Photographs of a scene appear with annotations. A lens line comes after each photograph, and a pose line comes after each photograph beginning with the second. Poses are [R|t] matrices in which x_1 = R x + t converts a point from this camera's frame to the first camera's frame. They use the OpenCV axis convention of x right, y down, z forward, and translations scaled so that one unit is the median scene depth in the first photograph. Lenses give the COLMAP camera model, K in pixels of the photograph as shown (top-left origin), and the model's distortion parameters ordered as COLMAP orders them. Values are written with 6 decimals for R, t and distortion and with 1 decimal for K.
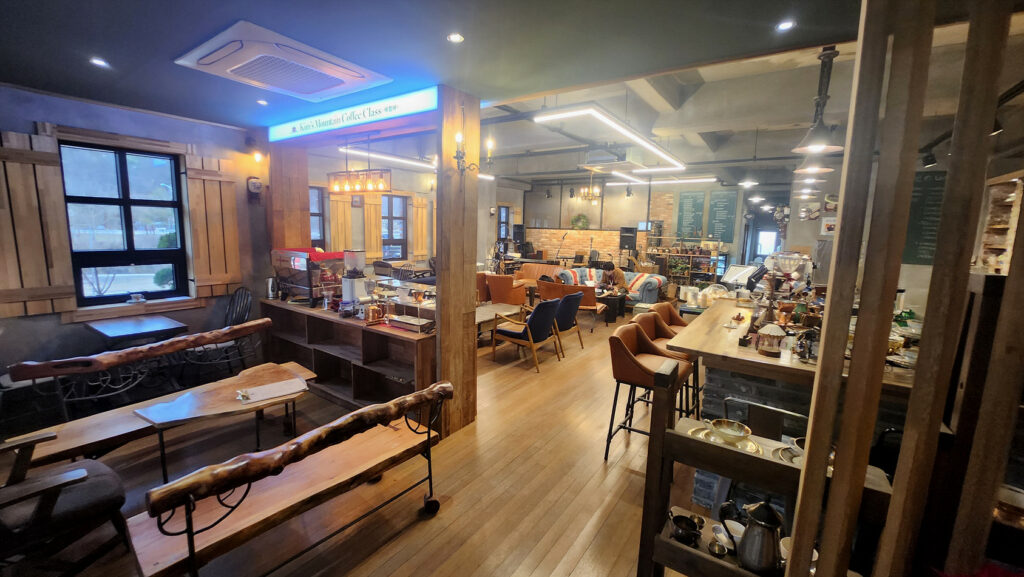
lens RADIAL K [[411.8, 0, 508.5], [0, 411.8, 287.3], [0, 0, 1]] dist [0.000703, 0.000329]
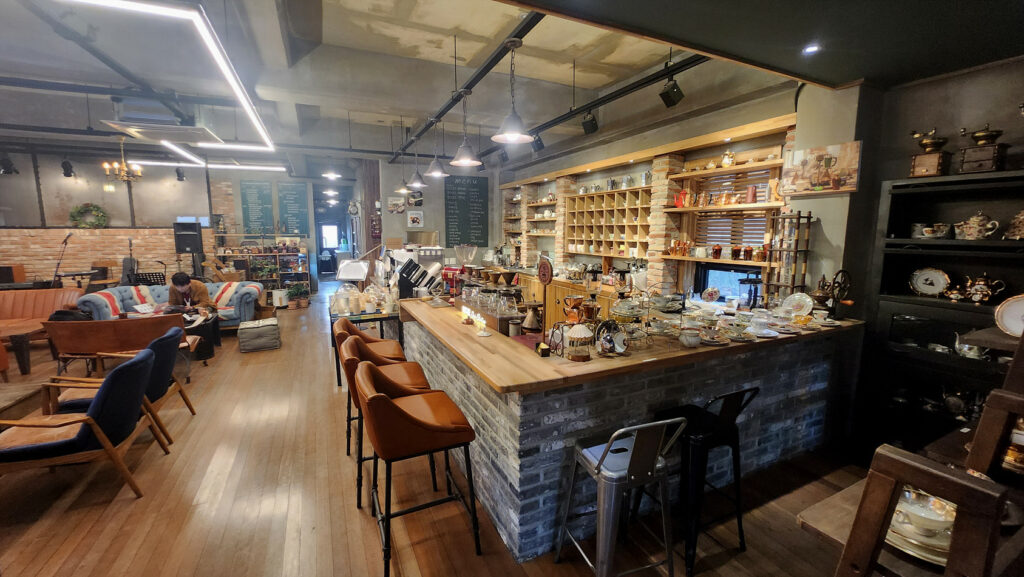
lens RADIAL K [[411.8, 0, 506.2], [0, 411.8, 285.7], [0, 0, 1]] dist [0.000703, 0.000329]
pose [[0.533736, -0.143816, 0.833332, -0.034201], [0.136669, 0.987148, 0.082828, -0.017719], [-0.834534, 0.069683, 0.546532, 0.125836]]
